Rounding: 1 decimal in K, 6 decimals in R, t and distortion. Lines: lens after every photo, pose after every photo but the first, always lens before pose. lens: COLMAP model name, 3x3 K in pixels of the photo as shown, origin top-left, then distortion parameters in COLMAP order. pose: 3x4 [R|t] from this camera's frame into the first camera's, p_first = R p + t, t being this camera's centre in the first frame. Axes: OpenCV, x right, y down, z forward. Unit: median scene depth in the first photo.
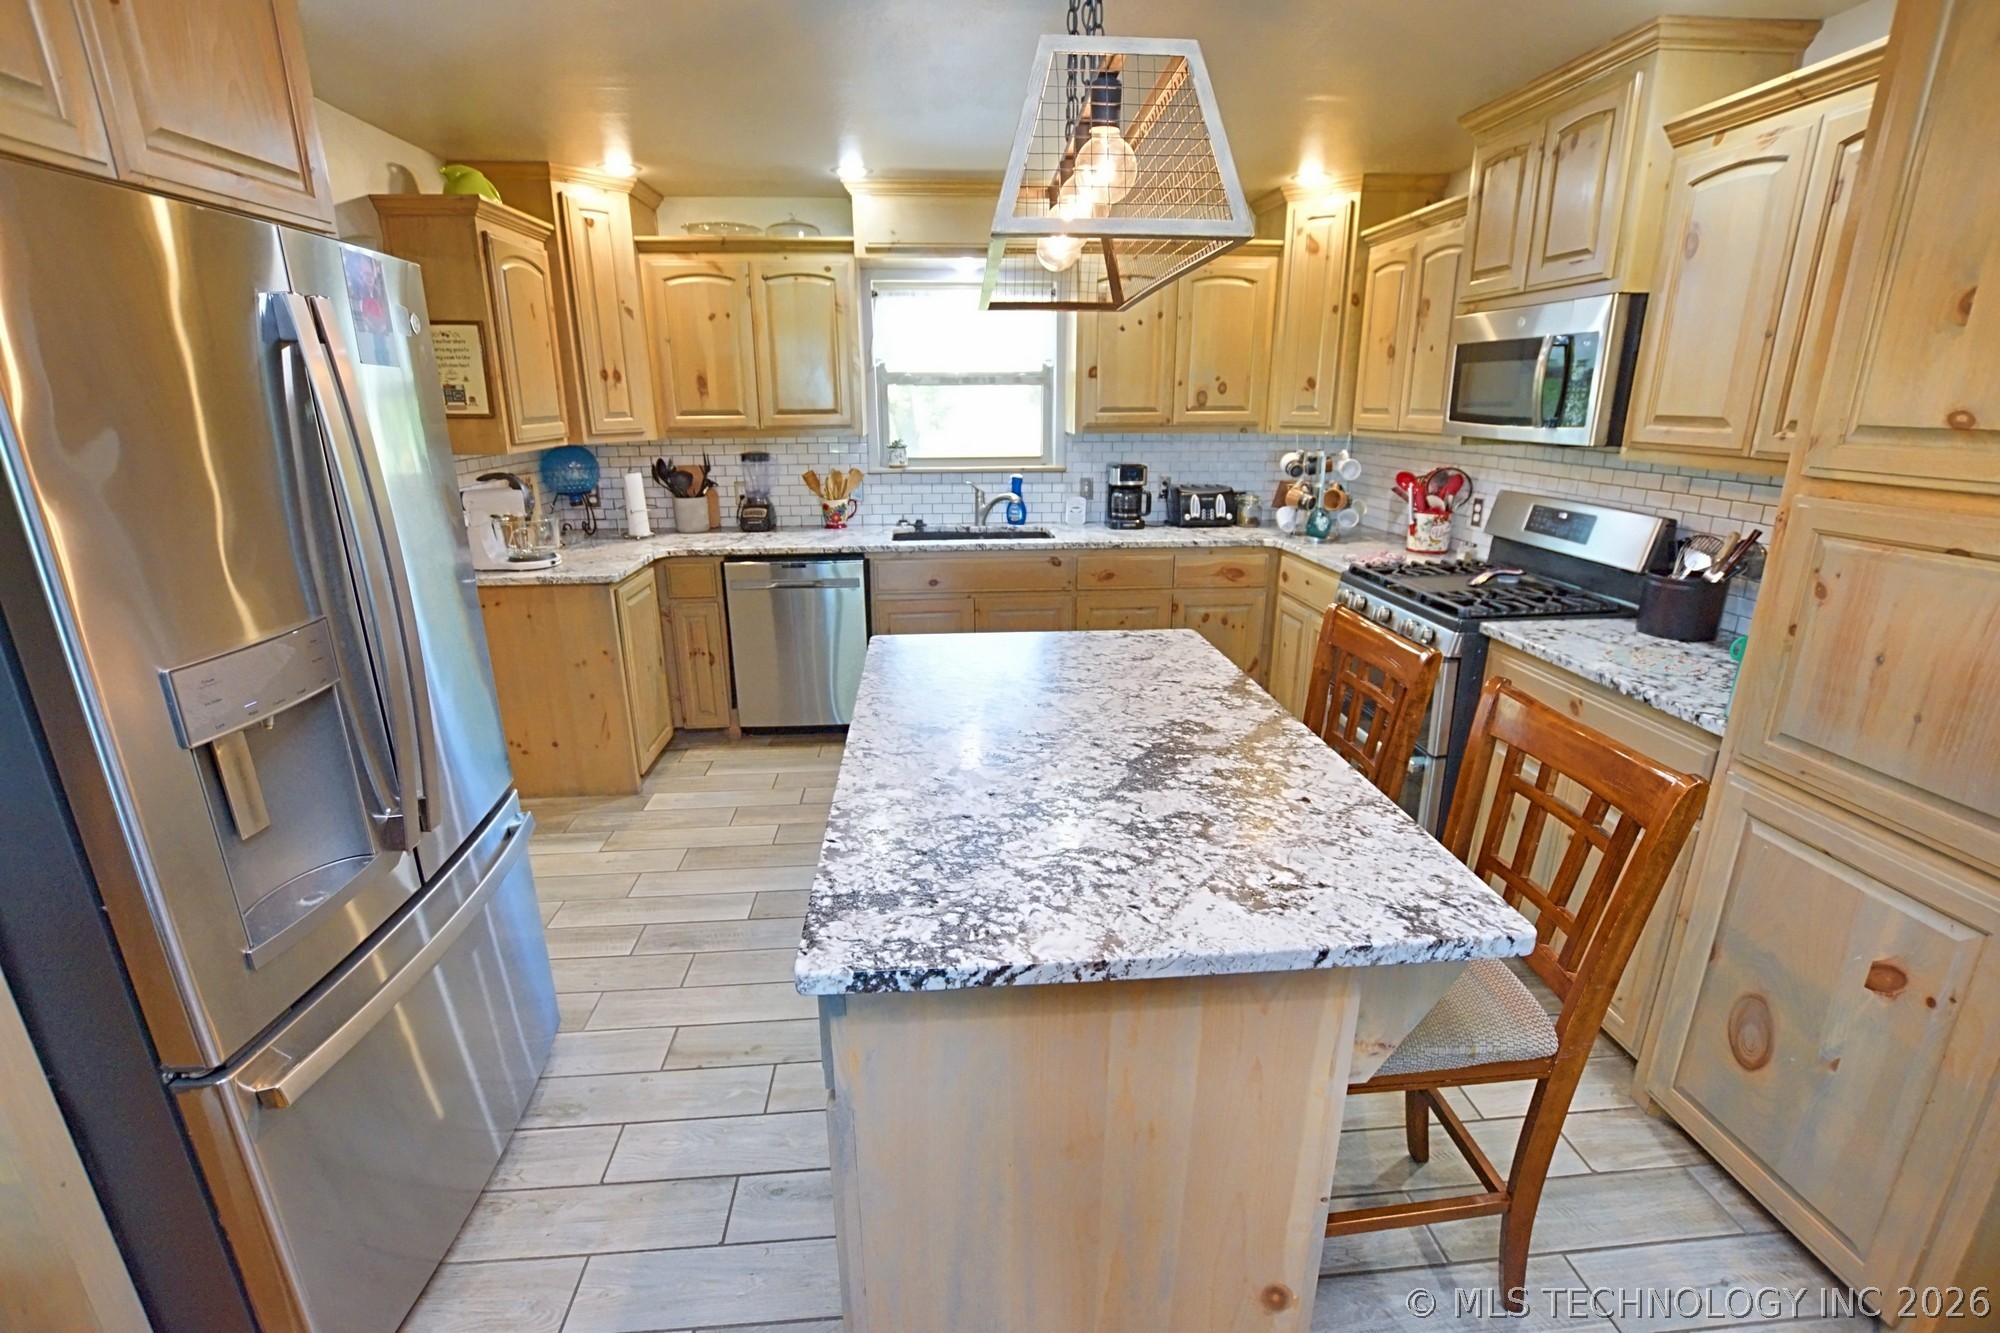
lens RADIAL K [[877.4, 0, 1009.6], [0, 877.4, 654.8], [0, 0, 1]] dist [-0.032630, 0.004532]
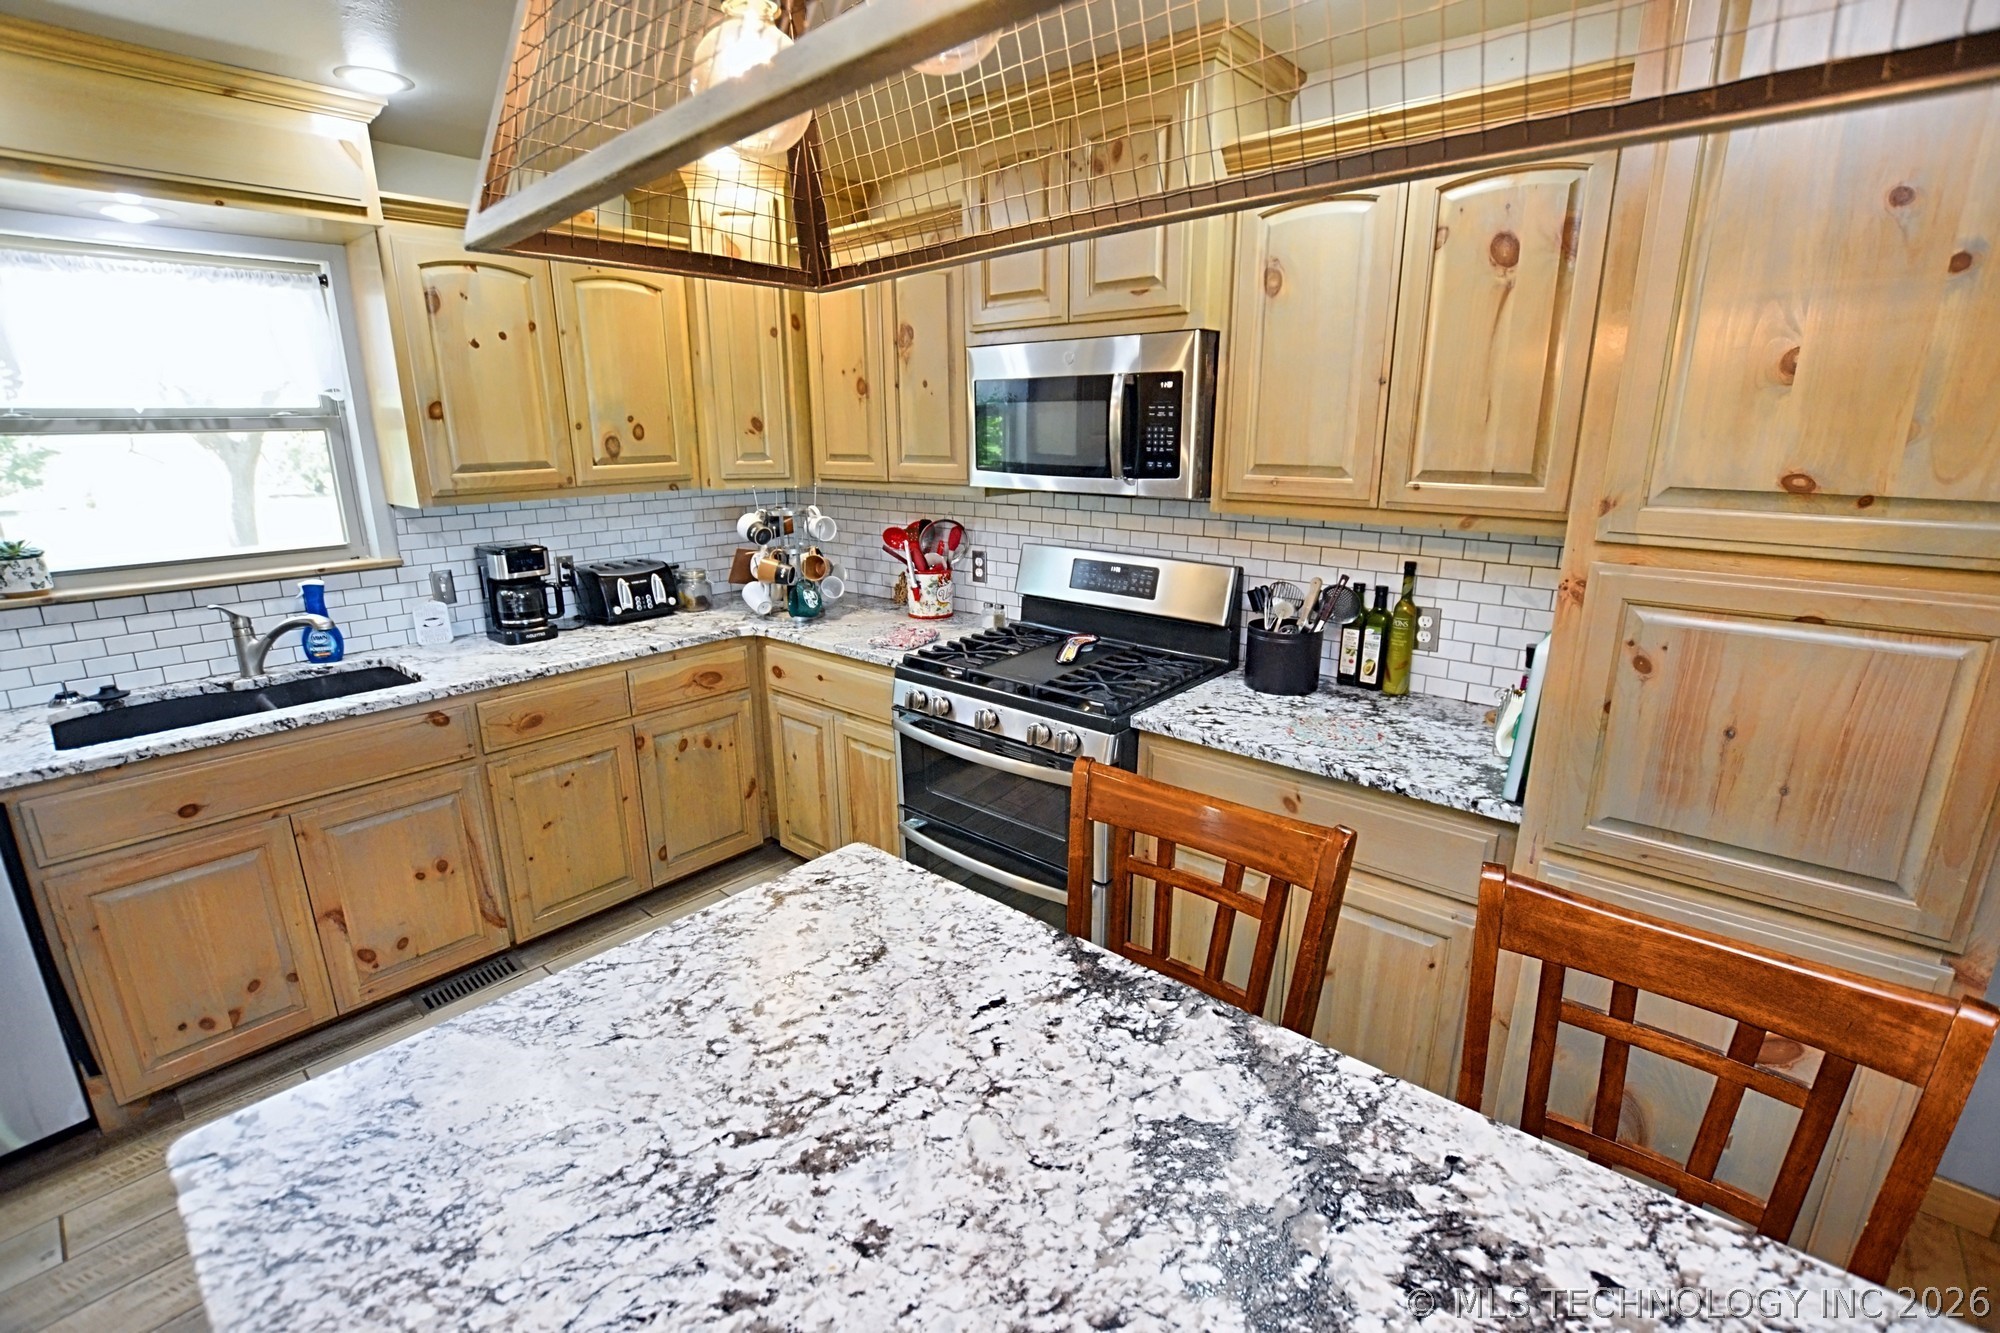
lens RADIAL K [[877.4, 0, 1001.1], [0, 877.4, 660.4], [0, 0, 1]] dist [-0.032630, 0.004532]
pose [[0.718760, -0.180646, 0.671379, -0.113324], [0.198756, 0.978744, 0.050565, -0.176763], [-0.666243, 0.097096, 0.739387, 0.518073]]
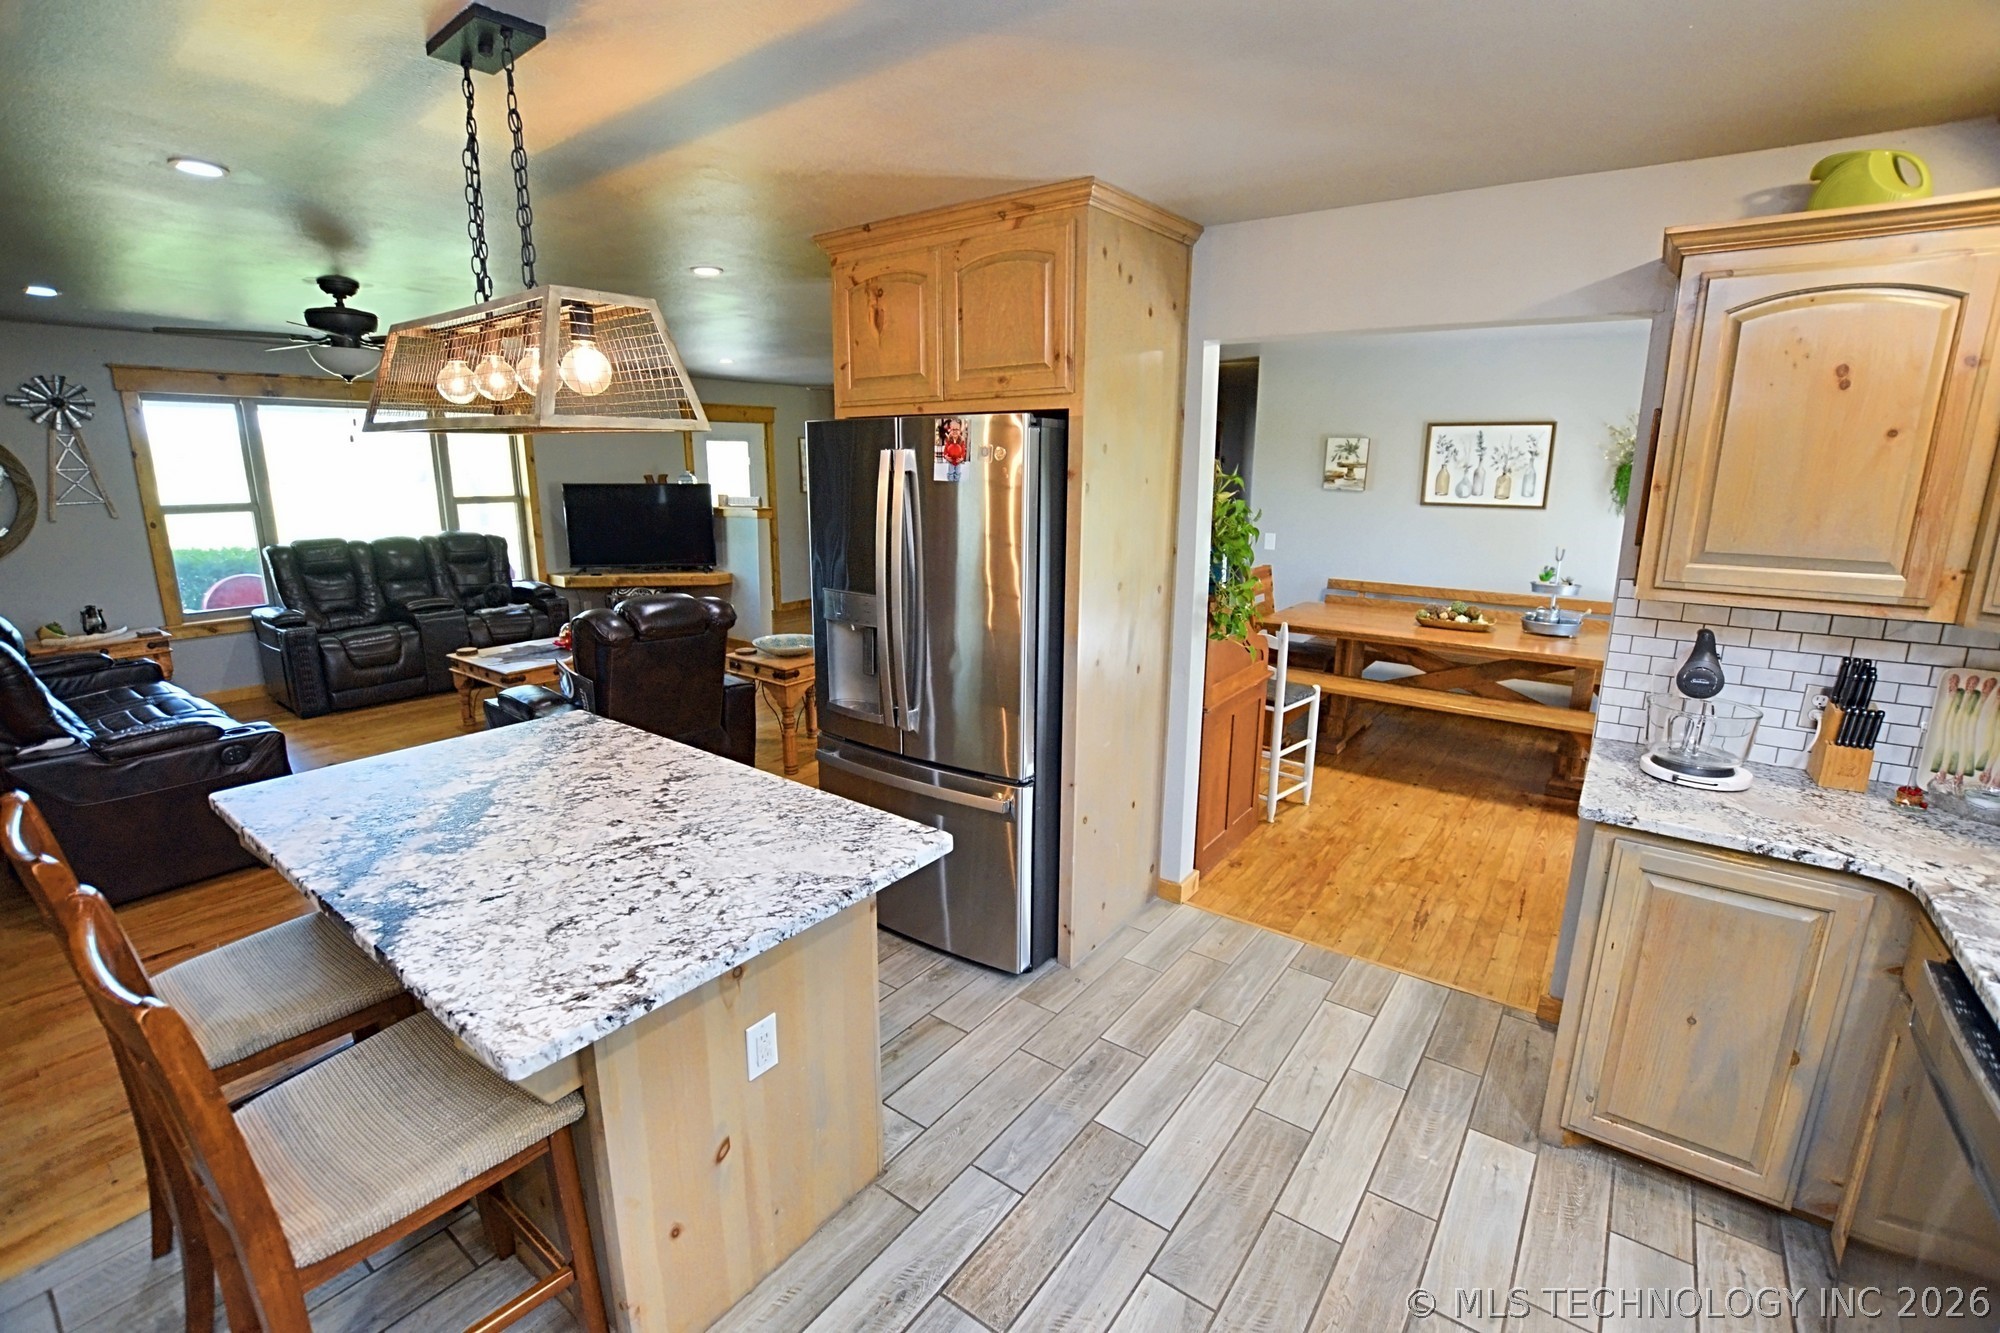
lens RADIAL K [[877.4, 0, 1004.0], [0, 877.4, 665.3], [0, 0, 1]] dist [-0.032630, 0.004532]
pose [[-0.661726, 0.165514, -0.731249, 0.363534], [-0.219897, 0.889590, 0.400343, -0.490479], [0.716774, 0.425717, -0.552269, 1.464693]]
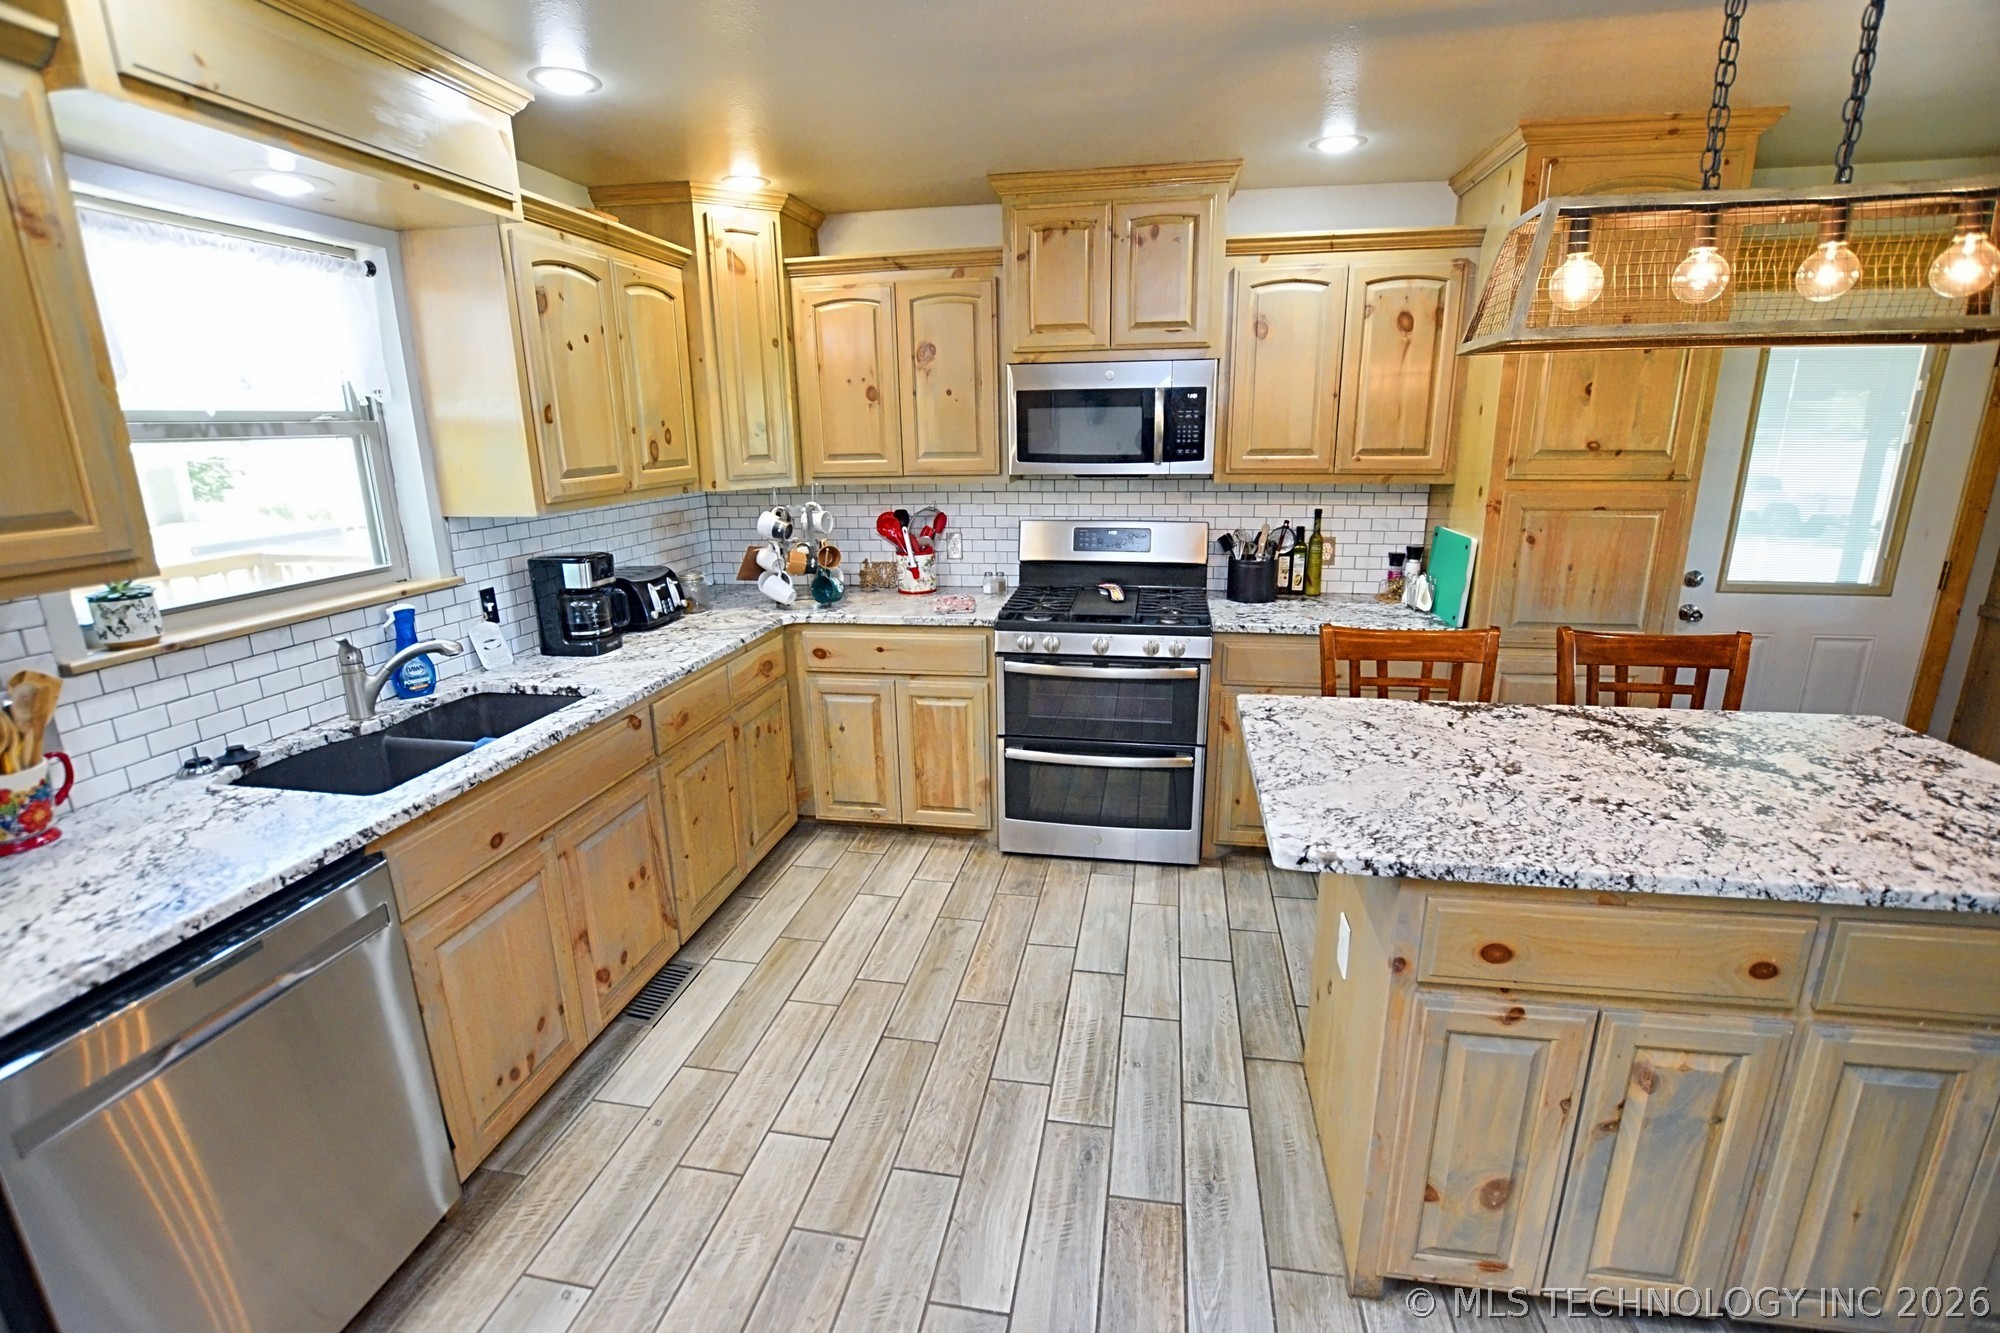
lens RADIAL K [[877.4, 0, 998.2], [0, 877.4, 660.3], [0, 0, 1]] dist [-0.032630, 0.004532]
pose [[0.269743, -0.249095, 0.930156, -0.770814], [0.285832, 0.943137, 0.169681, -0.317623], [-0.919532, 0.220098, 0.325604, 1.006996]]
